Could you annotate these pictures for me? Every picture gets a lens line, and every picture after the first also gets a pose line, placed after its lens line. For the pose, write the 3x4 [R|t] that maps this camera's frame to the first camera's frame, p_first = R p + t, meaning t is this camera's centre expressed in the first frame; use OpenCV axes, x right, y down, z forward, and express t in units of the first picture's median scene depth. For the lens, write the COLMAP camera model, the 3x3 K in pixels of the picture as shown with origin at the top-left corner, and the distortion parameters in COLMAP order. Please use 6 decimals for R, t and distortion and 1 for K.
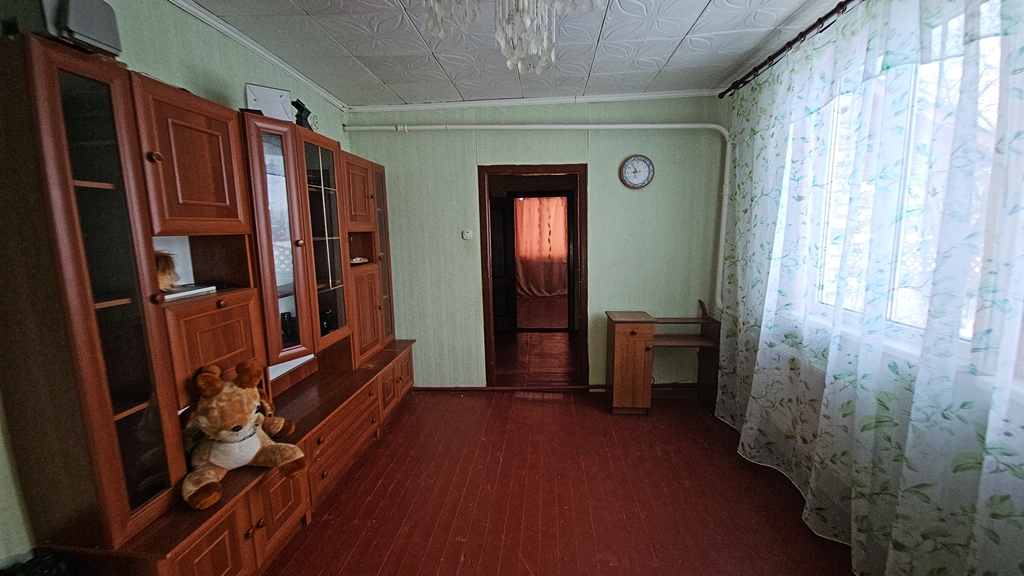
lens RADIAL K [[401.8, 0, 515.8], [0, 401.8, 284.6], [0, 0, 1]] dist [-0.000033, -0.000064]
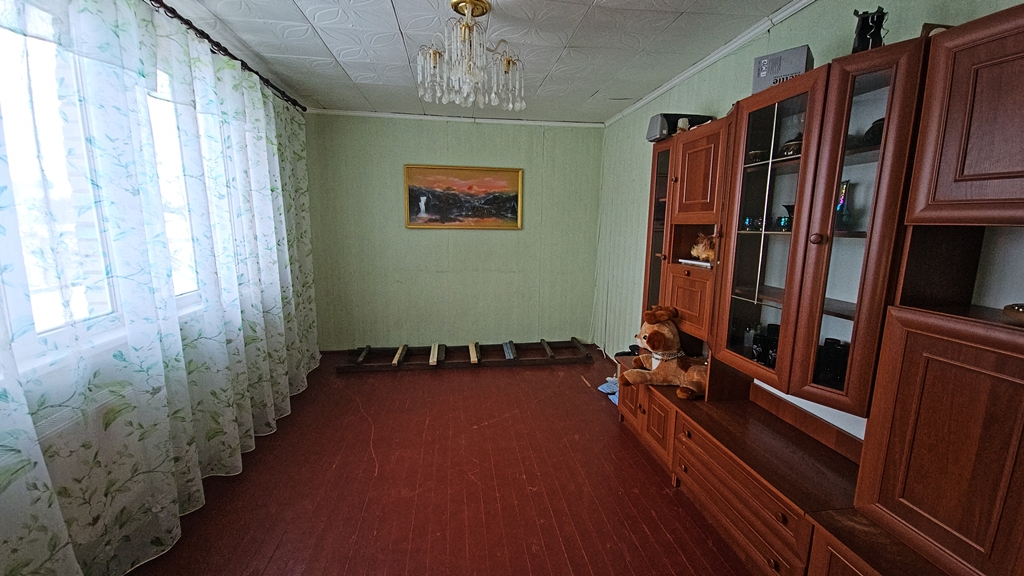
lens RADIAL K [[401.8, 0, 515.8], [0, 401.8, 284.6], [0, 0, 1]] dist [-0.000033, -0.000064]
pose [[-0.974814, 0.038510, -0.219668, 0.167390], [-0.030533, 0.952658, 0.302506, -0.312226], [0.220918, 0.301595, -0.927489, 2.113934]]
